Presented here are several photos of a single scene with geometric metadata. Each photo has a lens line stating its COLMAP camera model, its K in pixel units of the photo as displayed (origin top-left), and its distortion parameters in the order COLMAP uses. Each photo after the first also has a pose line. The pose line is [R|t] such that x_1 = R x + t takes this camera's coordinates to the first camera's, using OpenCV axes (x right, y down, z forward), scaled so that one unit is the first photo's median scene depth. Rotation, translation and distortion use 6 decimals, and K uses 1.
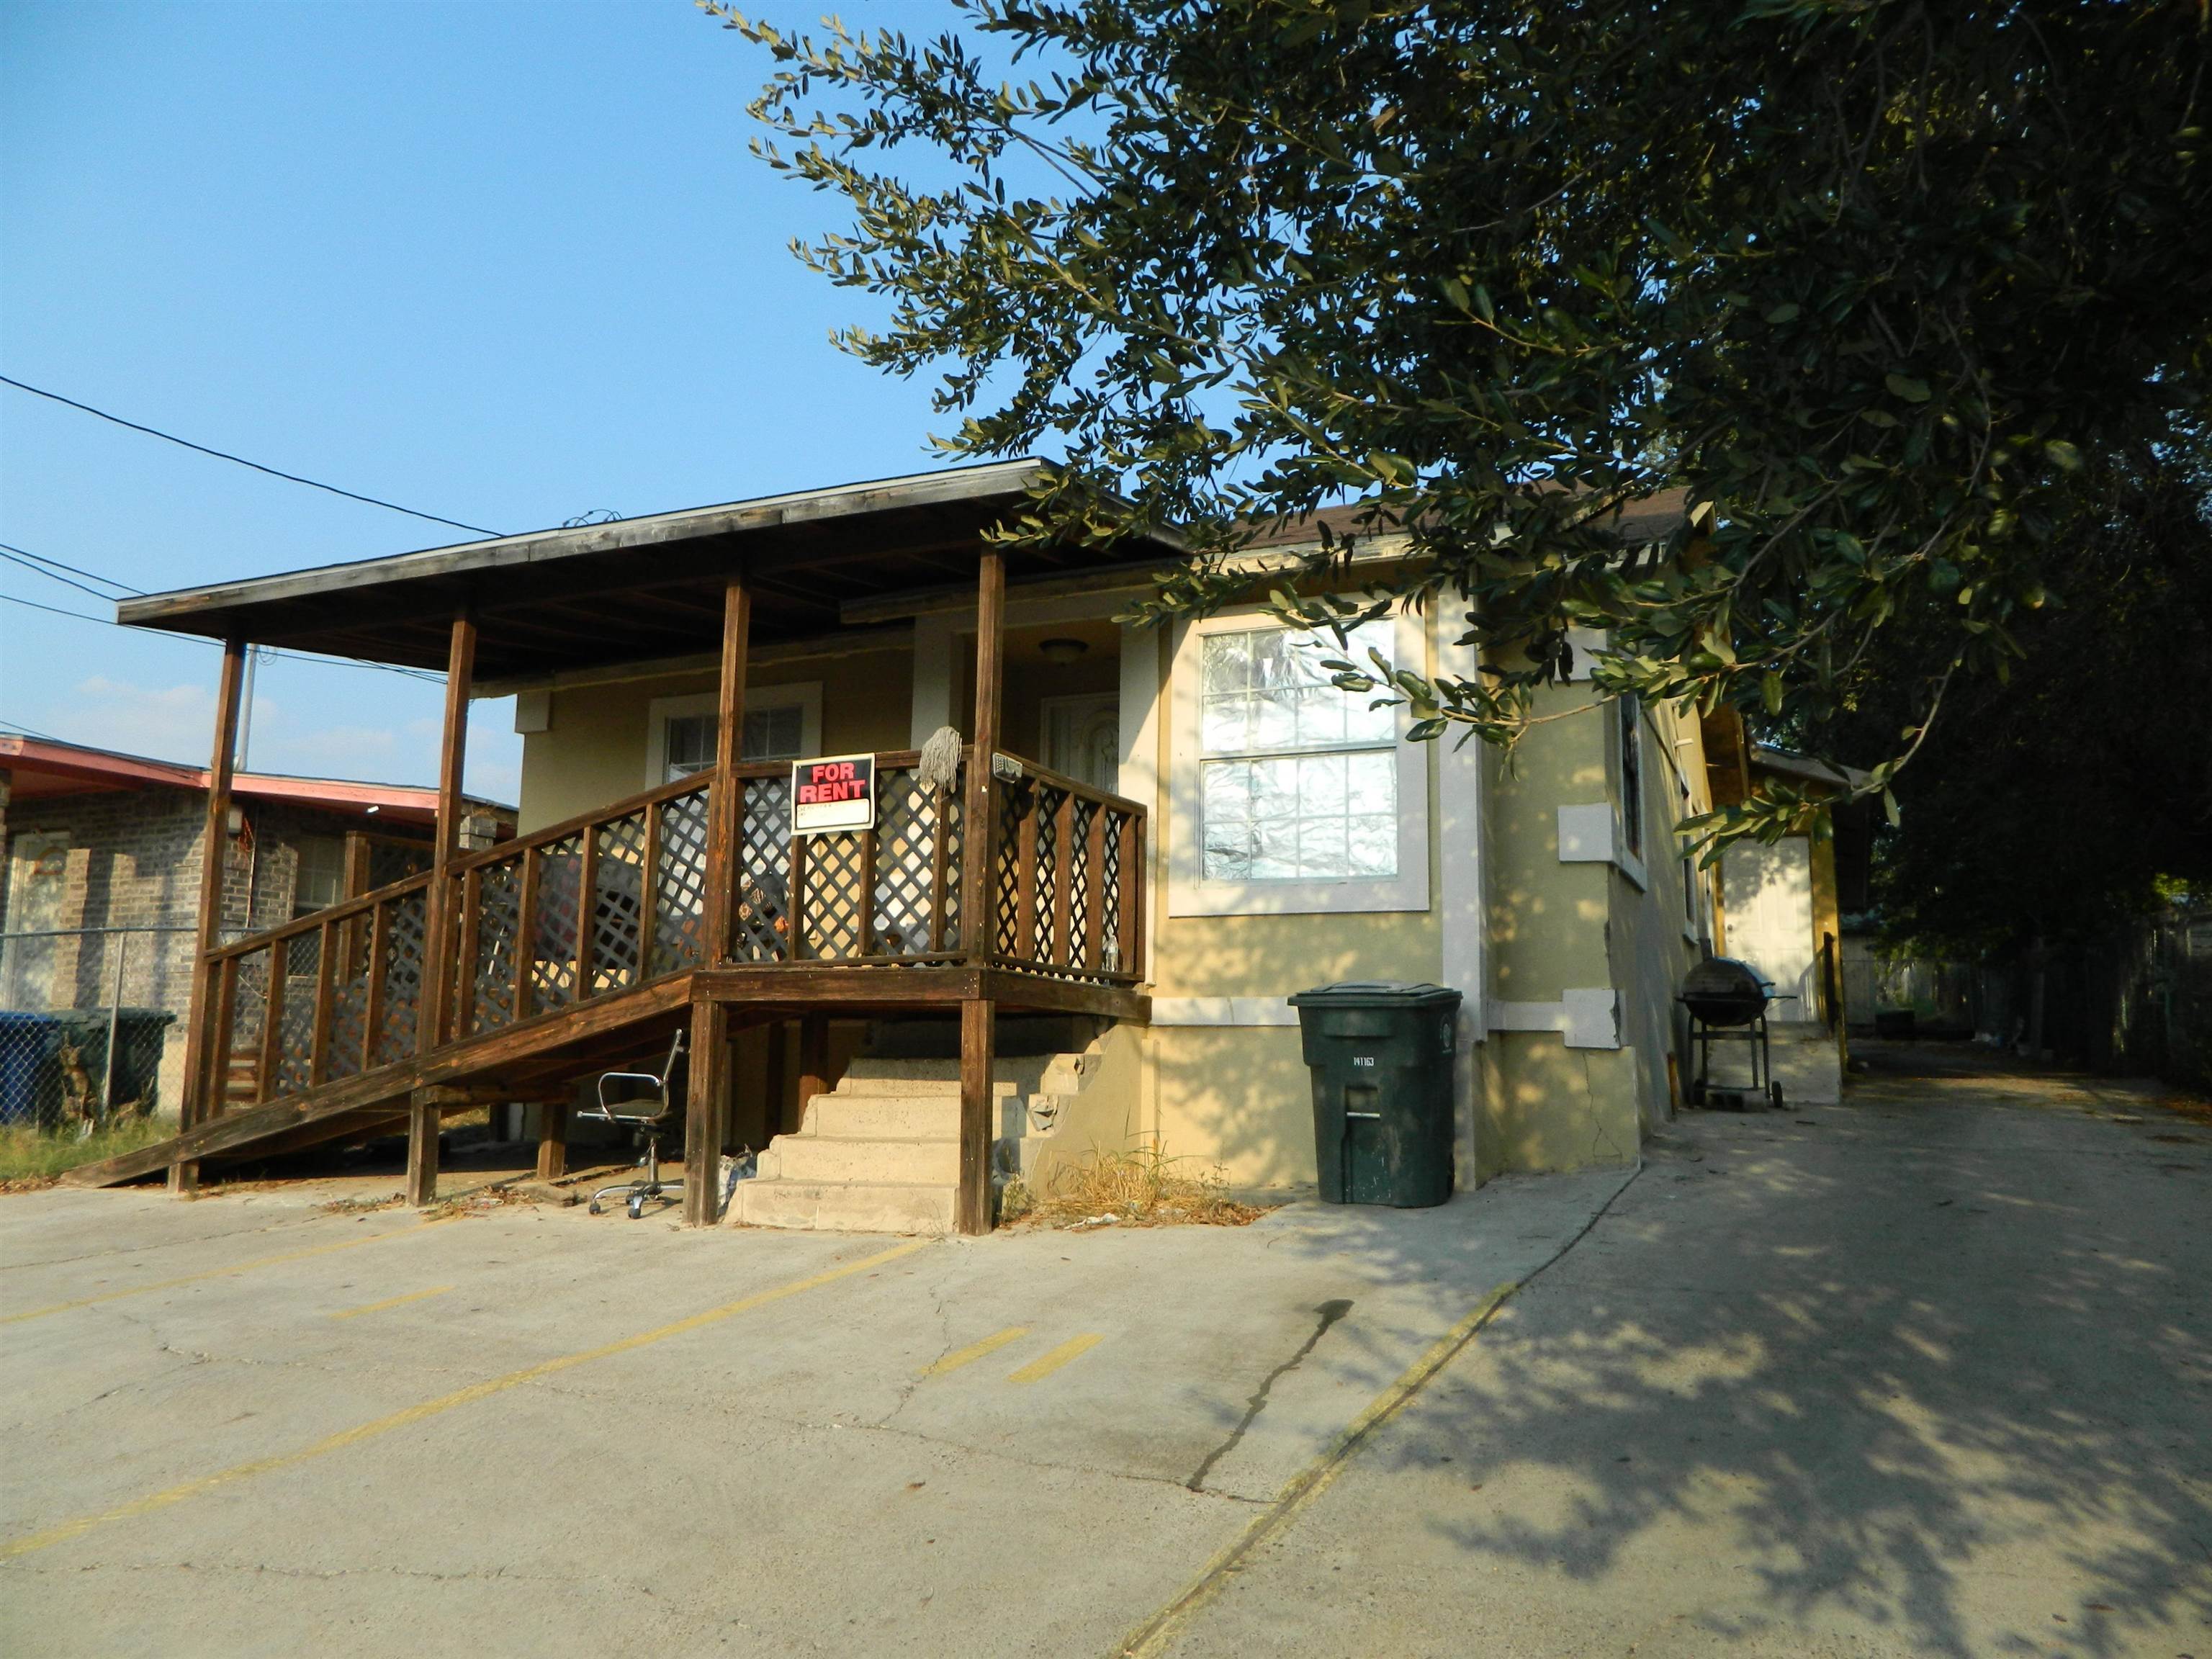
lens RADIAL K [[1702.8, 0, 1106.0], [0, 1702.8, 829.5], [0, 0, 1]] dist [0.098879, -0.000533]
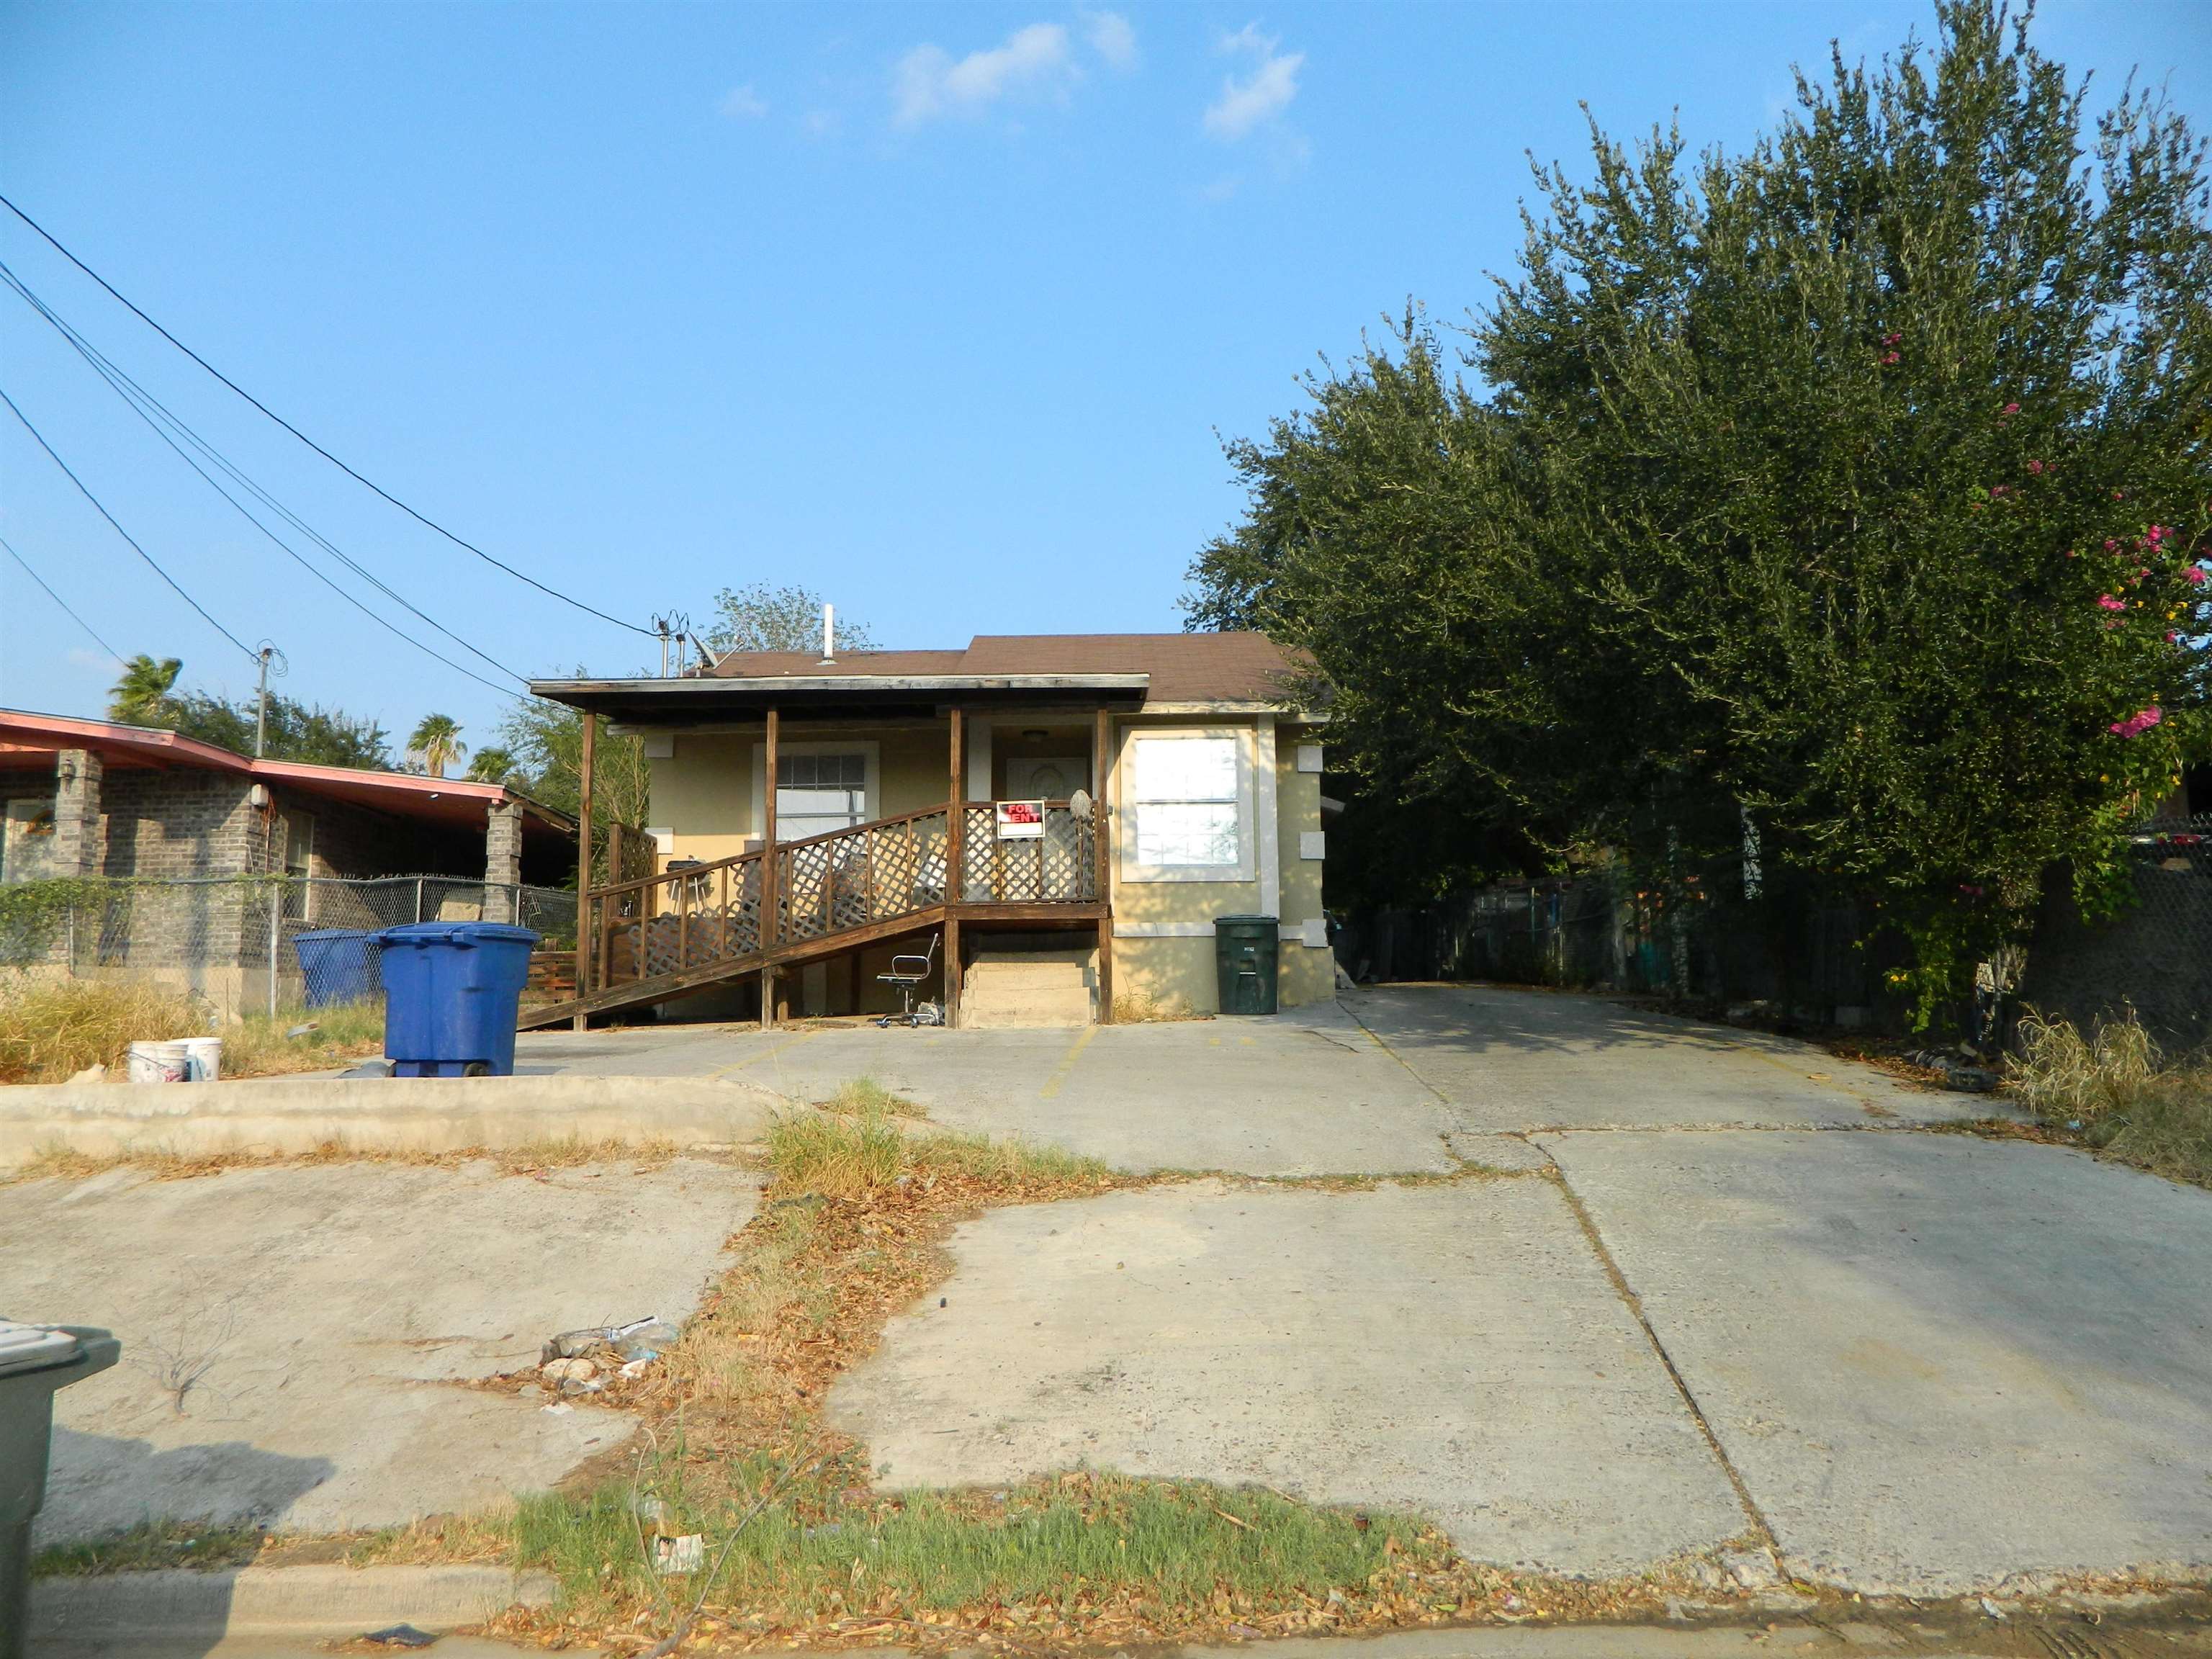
lens RADIAL K [[1585.3, 0, 1106.0], [0, 1585.3, 829.5], [0, 0, 1]] dist [0.314699, 0.000533]
pose [[0.925944, 0.029086, 0.376539, -0.692554], [-0.035377, 0.999326, 0.009801, -0.026902], [-0.376000, -0.022396, 0.926349, -0.710946]]
